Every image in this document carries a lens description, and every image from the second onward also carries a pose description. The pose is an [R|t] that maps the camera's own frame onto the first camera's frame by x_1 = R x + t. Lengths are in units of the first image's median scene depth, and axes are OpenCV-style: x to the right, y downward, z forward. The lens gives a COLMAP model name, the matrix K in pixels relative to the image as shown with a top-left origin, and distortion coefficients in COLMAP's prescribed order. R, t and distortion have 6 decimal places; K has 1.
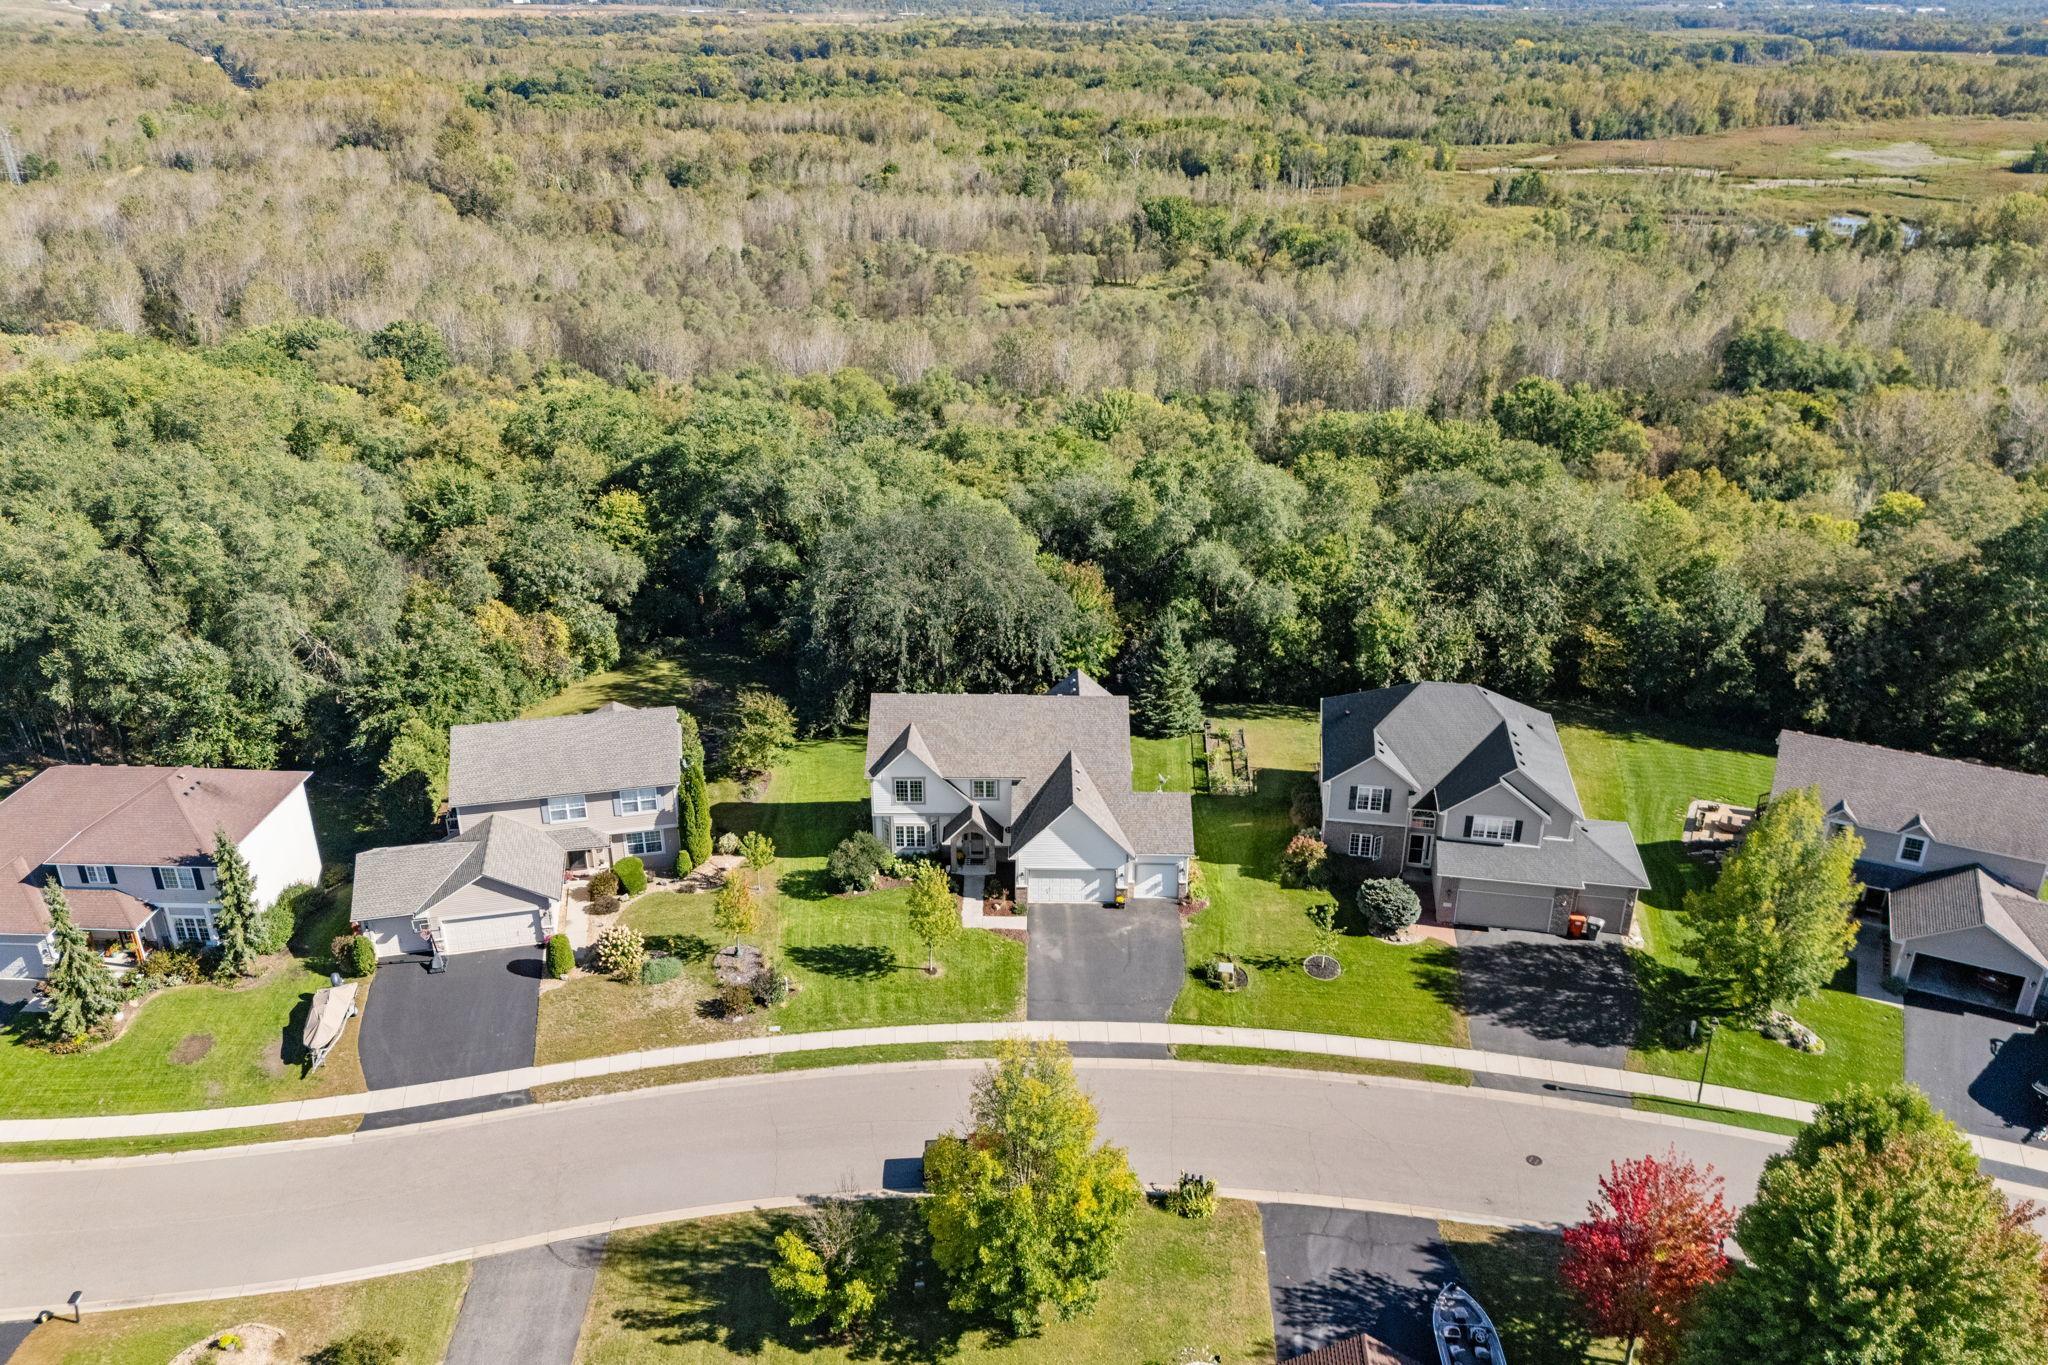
lens RADIAL K [[1510.0, 0, 1030.2], [0, 1510.0, 682.1], [0, 0, 1]] dist [0.059948, -0.065444]
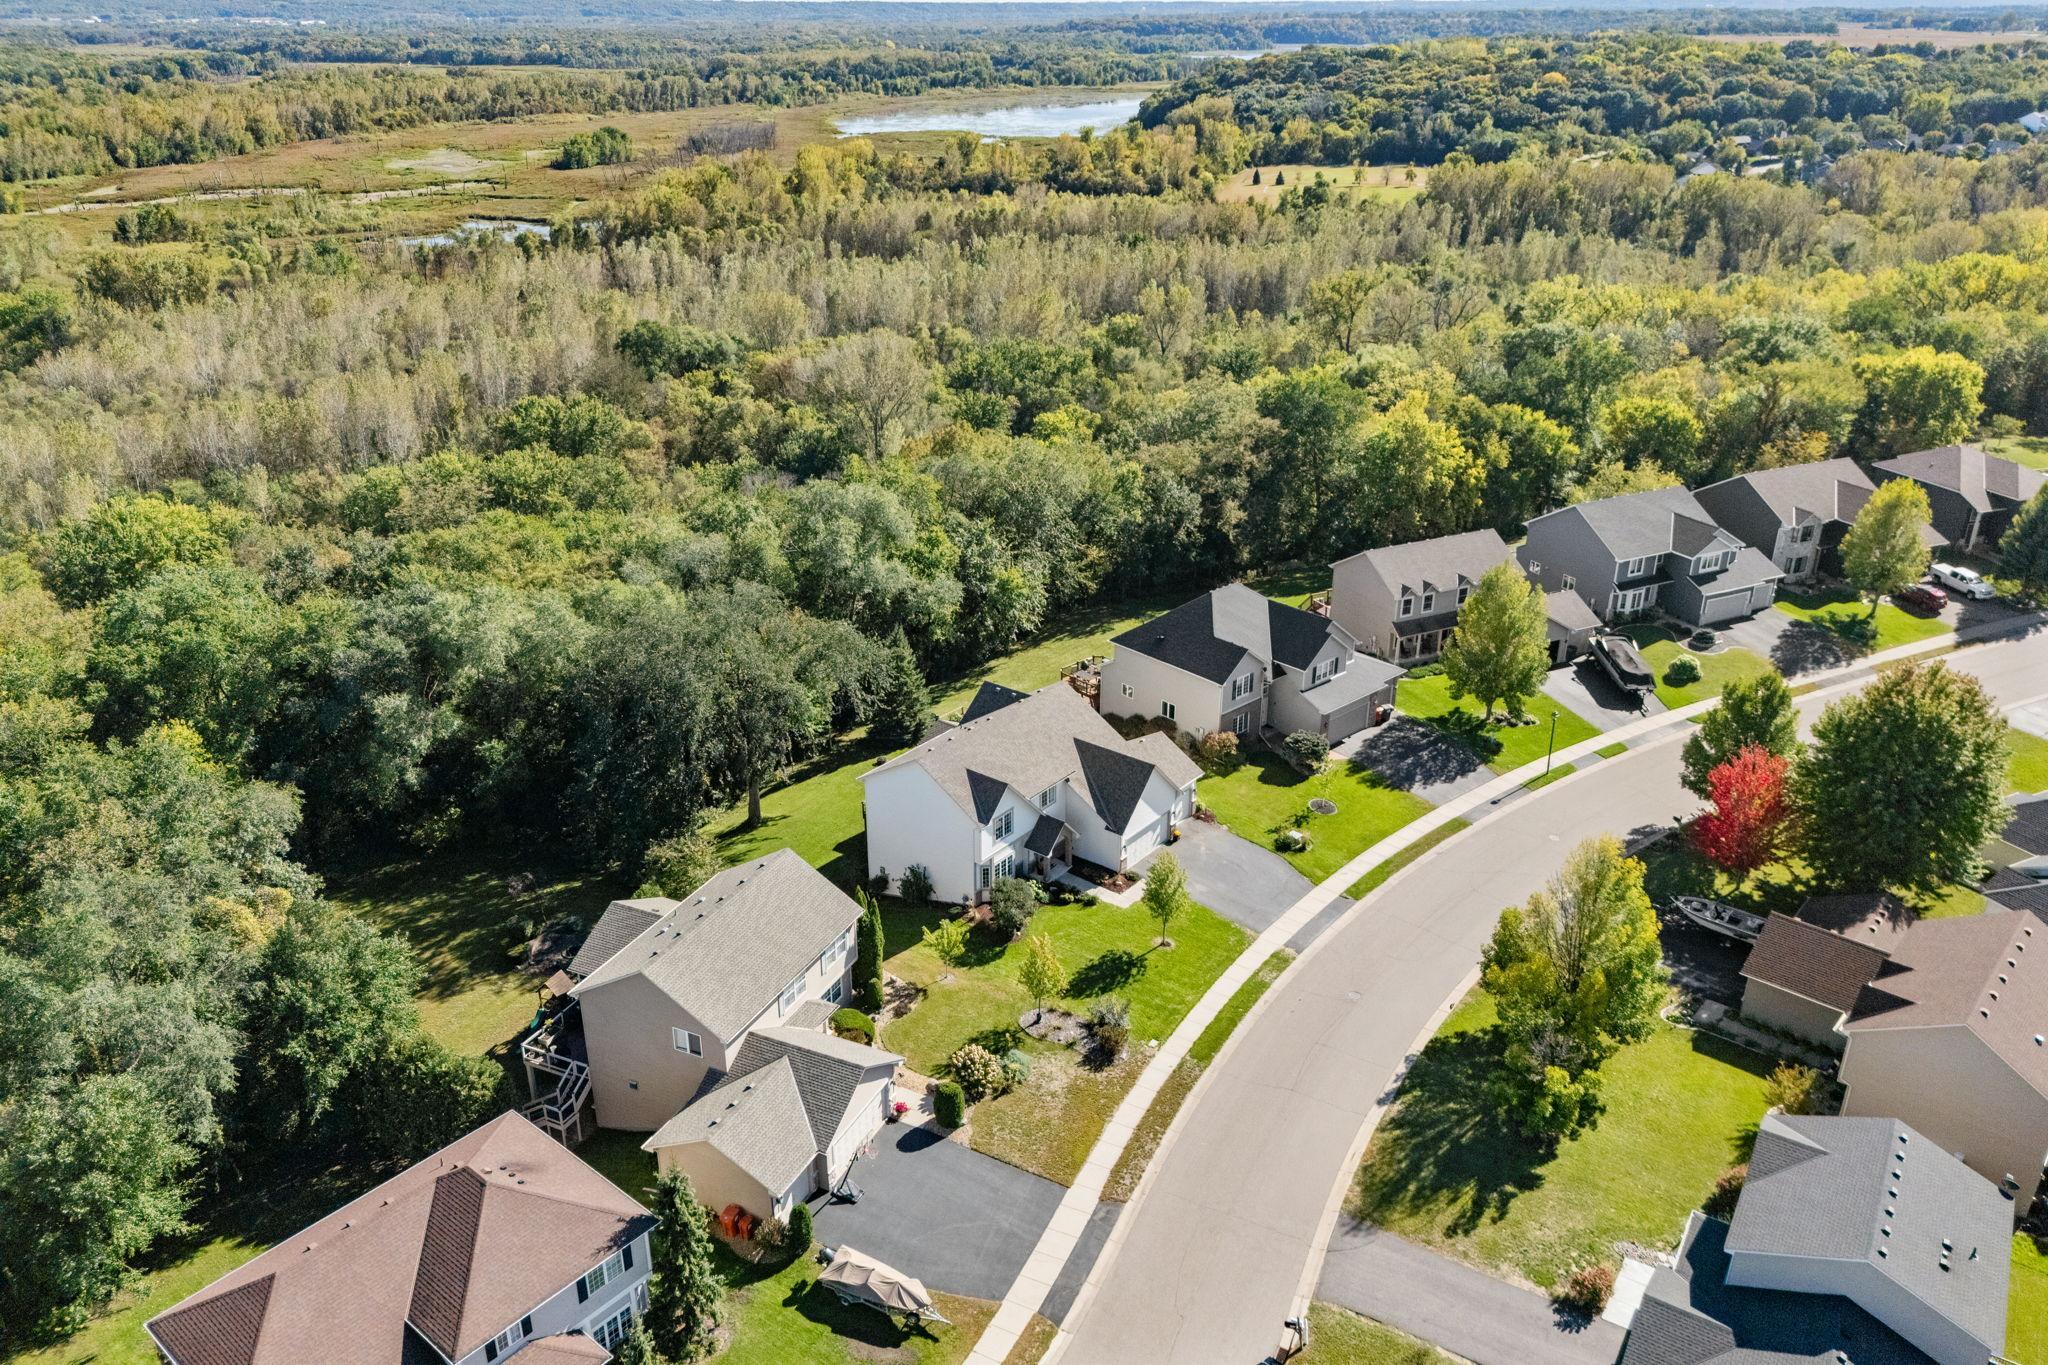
lens RADIAL K [[1510.0, 0, 1030.2], [0, 1510.0, 682.1], [0, 0, 1]] dist [0.059948, -0.065444]
pose [[0.610161, -0.321969, 0.723906, -0.795849], [0.326903, 0.934609, 0.140146, -0.160625], [-0.721691, 0.151135, 0.675515, 0.273482]]
